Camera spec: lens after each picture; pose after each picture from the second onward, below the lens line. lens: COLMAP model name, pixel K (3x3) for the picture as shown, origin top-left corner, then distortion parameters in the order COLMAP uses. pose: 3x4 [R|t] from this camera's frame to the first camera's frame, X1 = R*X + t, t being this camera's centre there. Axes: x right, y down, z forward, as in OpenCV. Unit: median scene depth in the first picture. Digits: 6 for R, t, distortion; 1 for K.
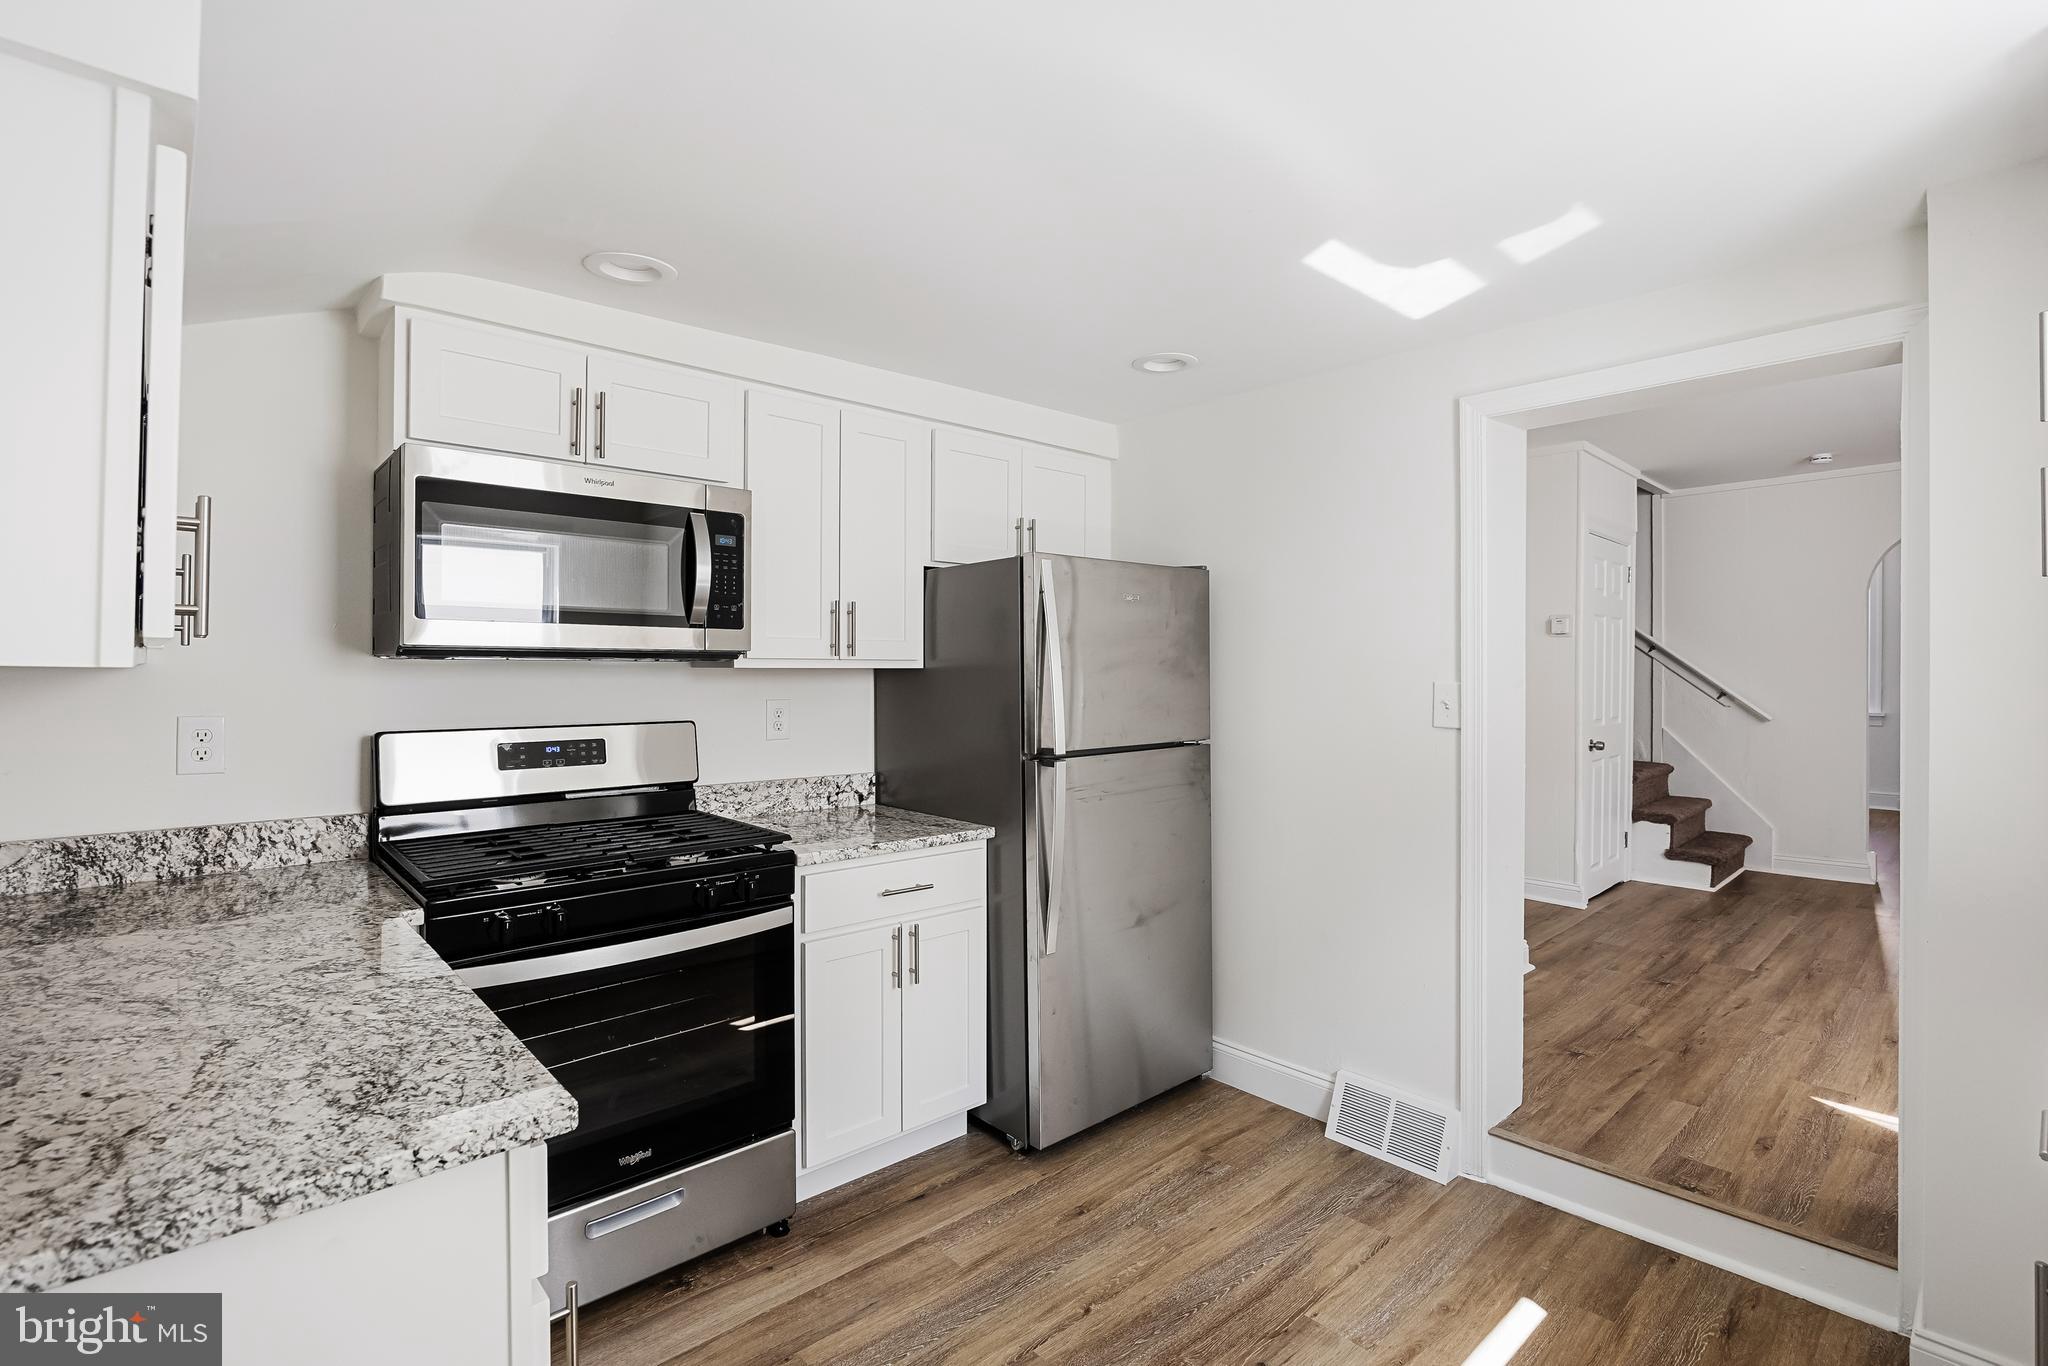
lens RADIAL K [[927.8, 0, 1030.7], [0, 927.8, 673.5], [0, 0, 1]] dist [-0.012387, -0.001007]
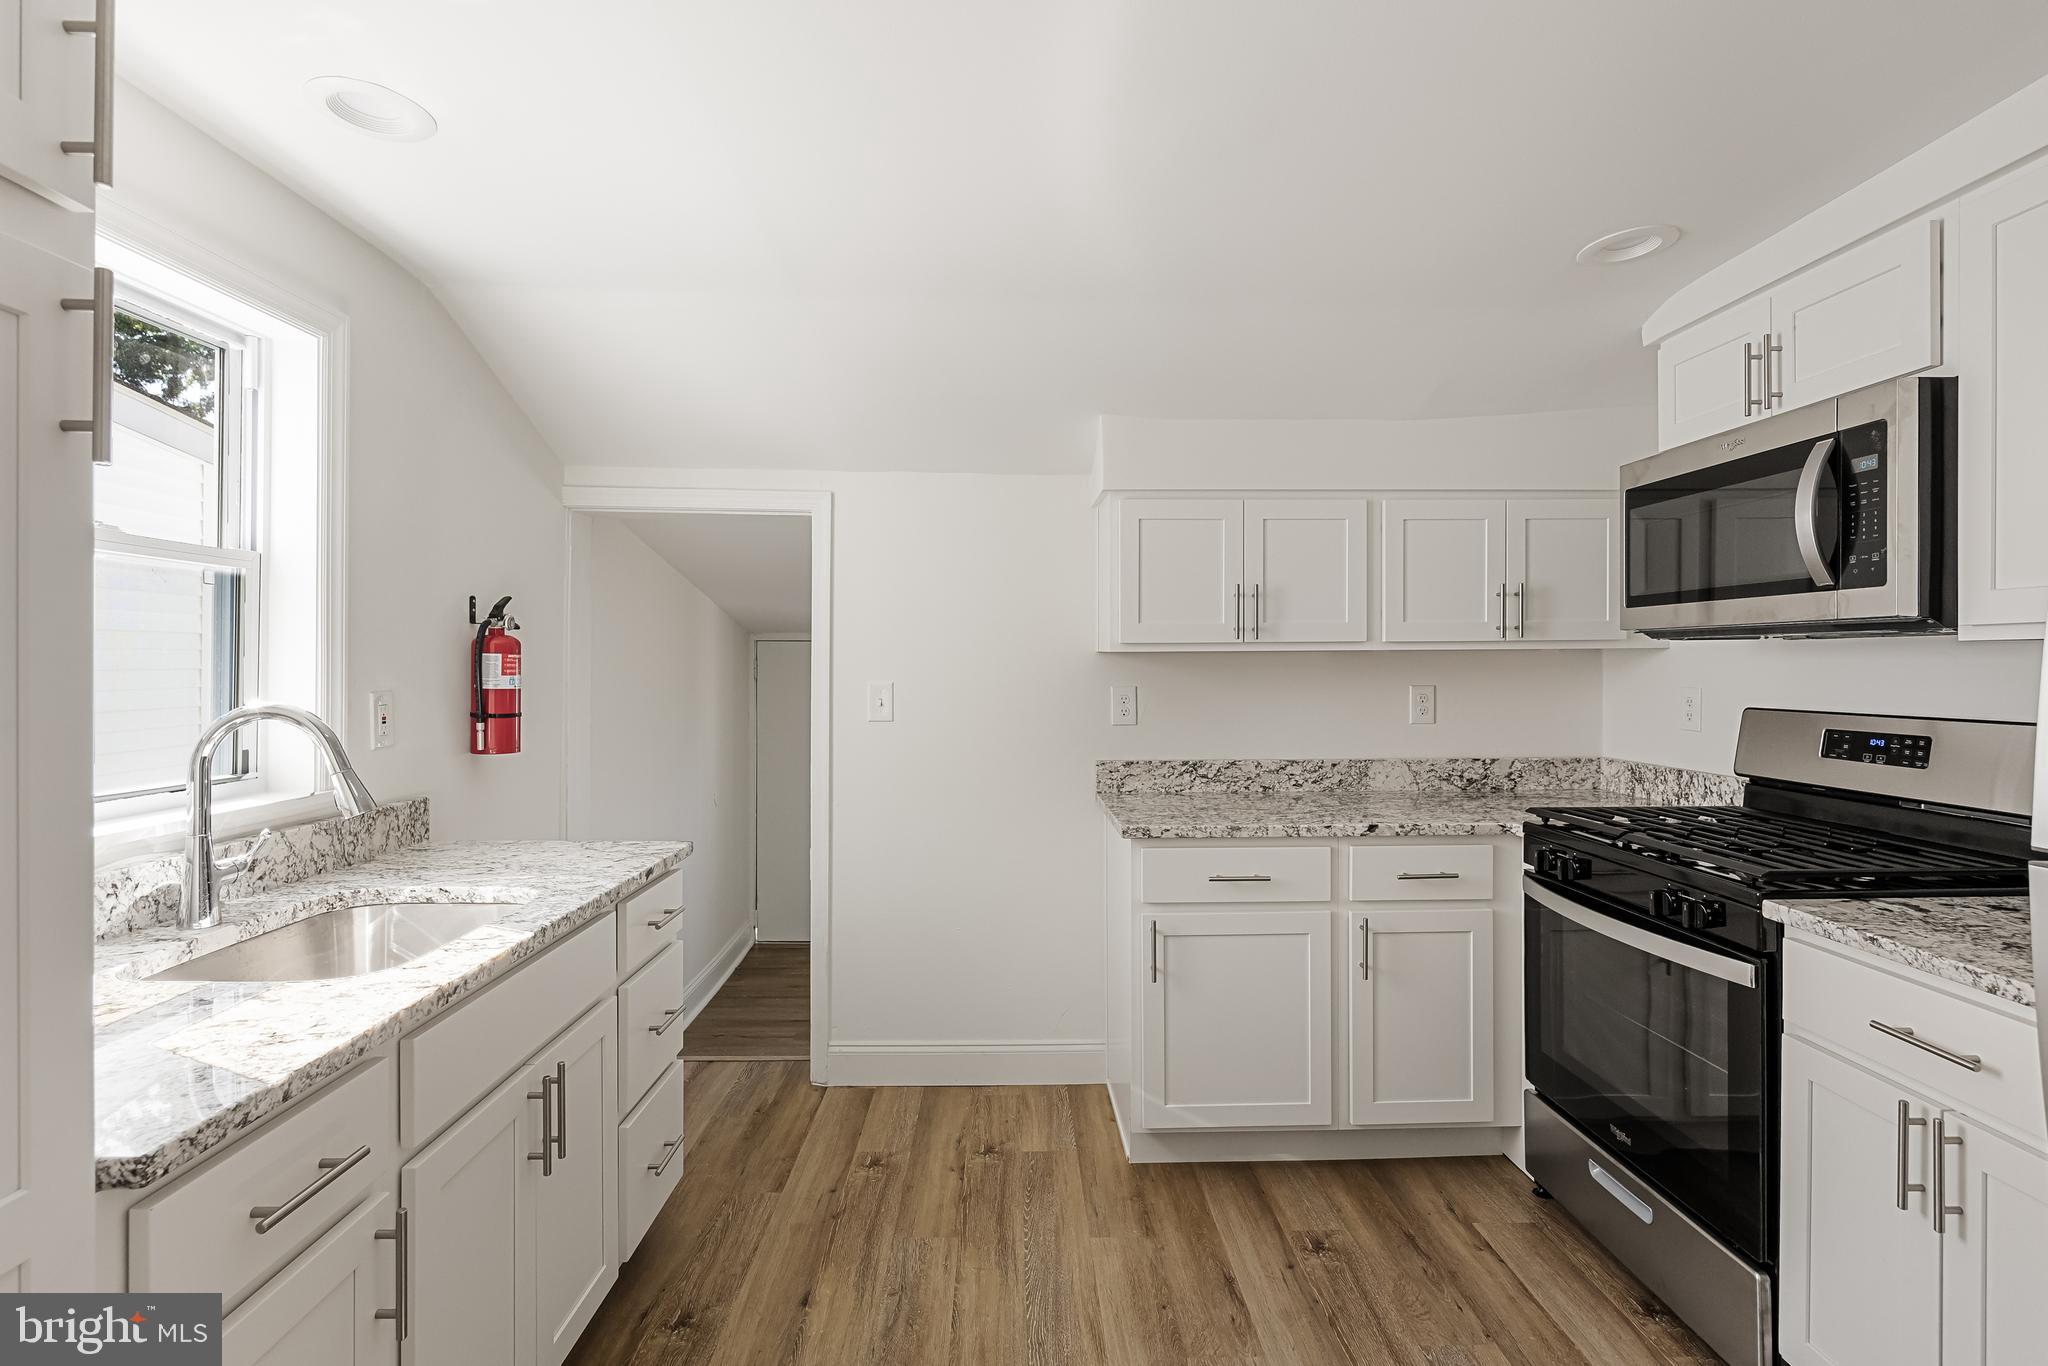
lens RADIAL K [[963.8, 0, 1025.4], [0, 963.8, 670.9], [0, 0, 1]] dist [-0.012415, 0.001847]
pose [[-0.644873, 0.005503, -0.764270, 0.664980], [-0.002608, 0.999952, 0.009401, 0.011274], [0.764286, 0.008056, -0.644828, 1.001239]]
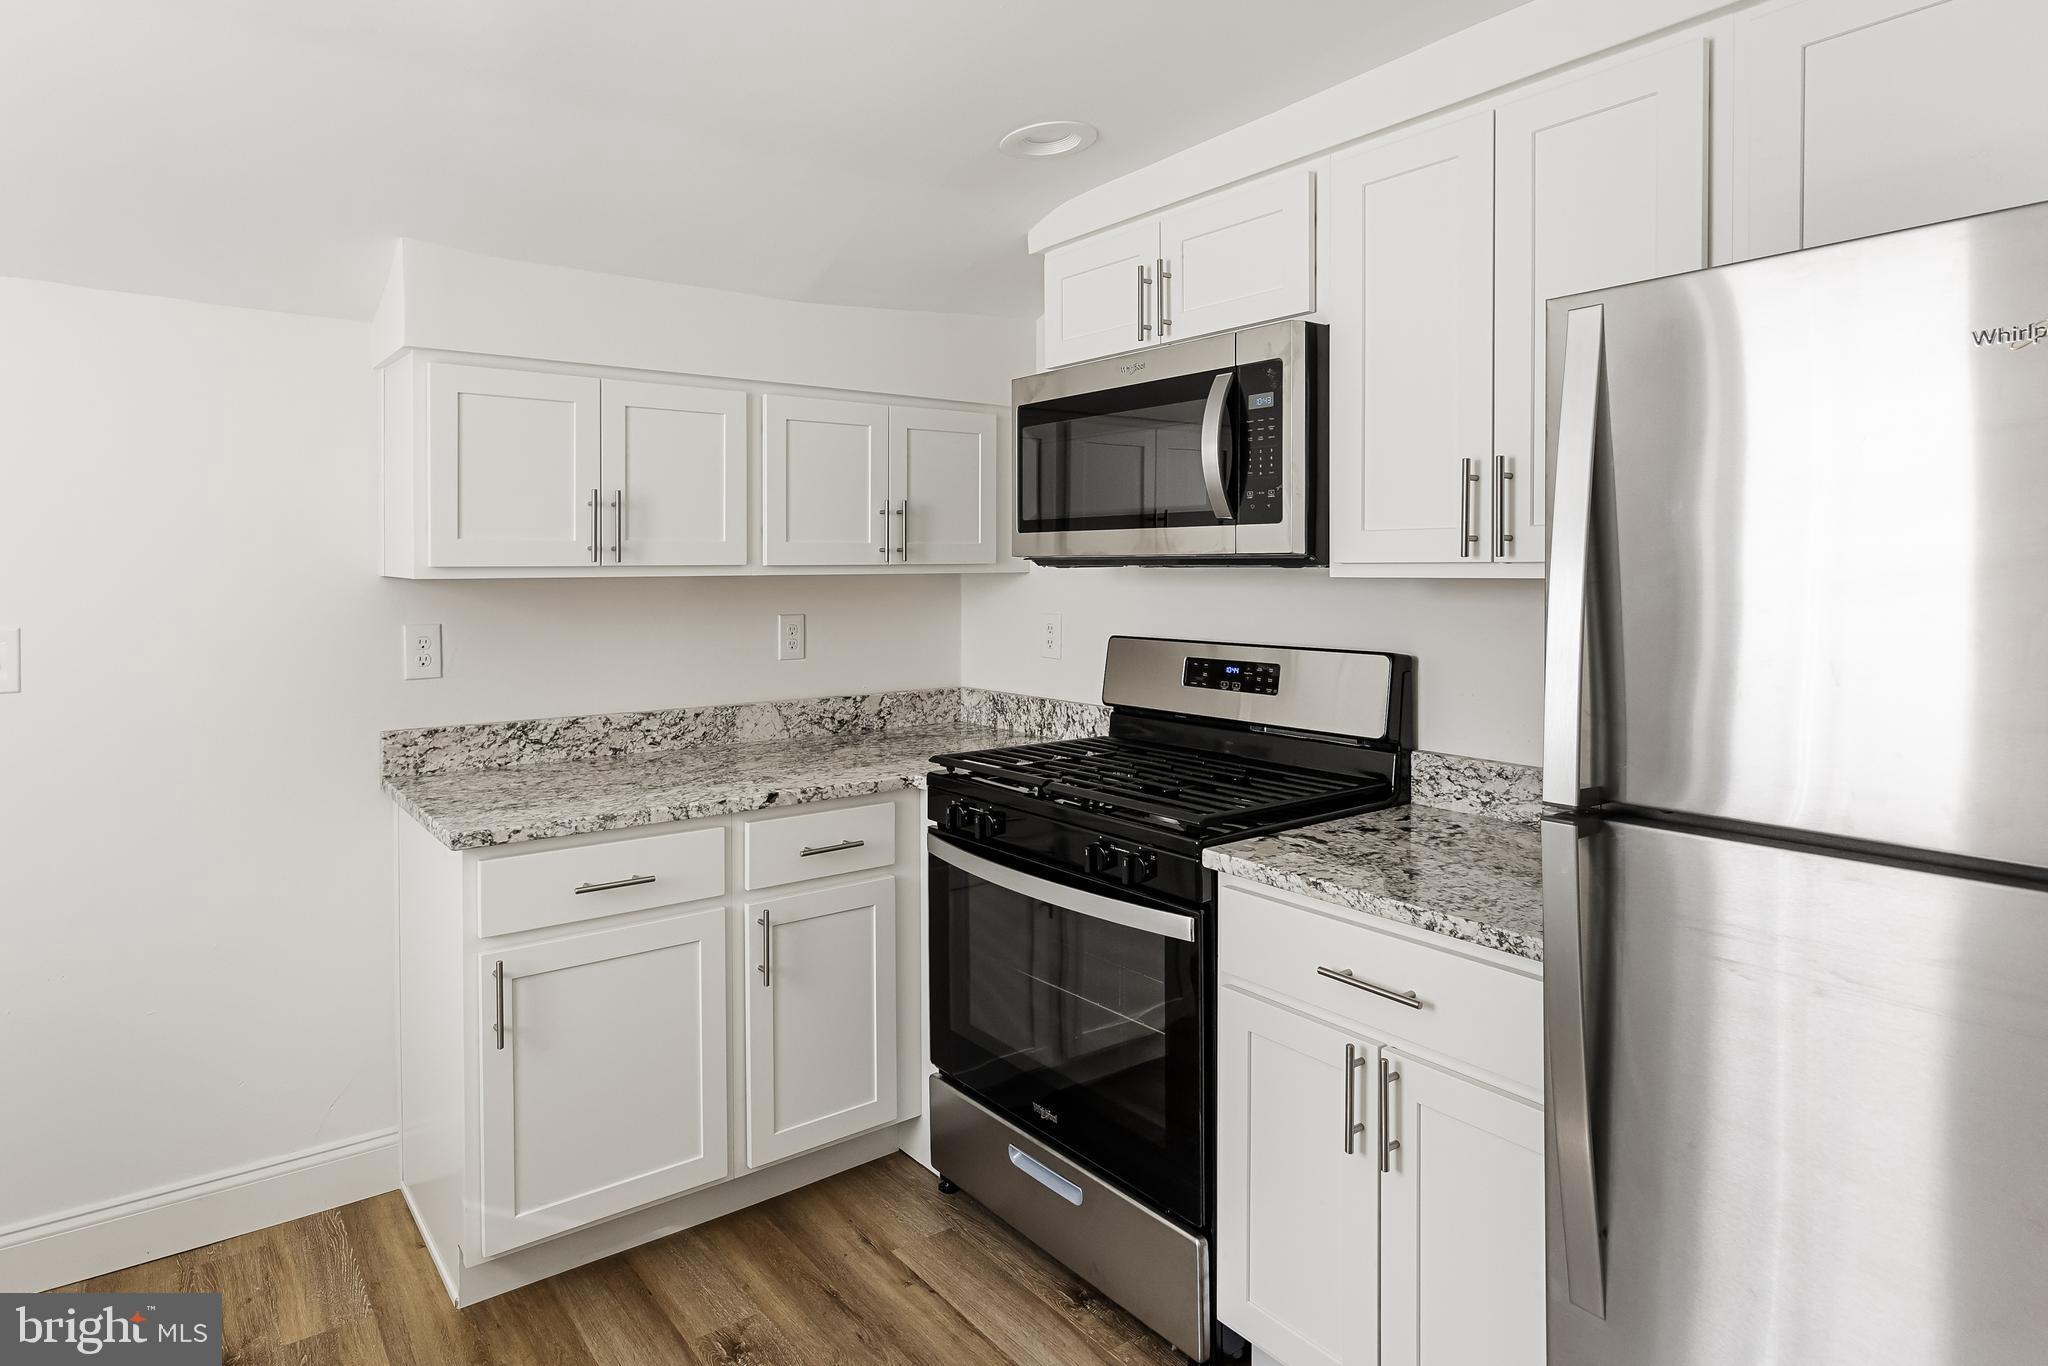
lens RADIAL K [[1108.2, 0, 871.8], [0, 1108.2, 580.9], [0, 0, 1]] dist [-0.005491, -0.000191]
pose [[-0.139907, 0.007923, -0.990133, 0.578591], [-0.004545, 0.999952, 0.008644, -0.009703], [0.990154, 0.005710, -0.139864, 0.837669]]
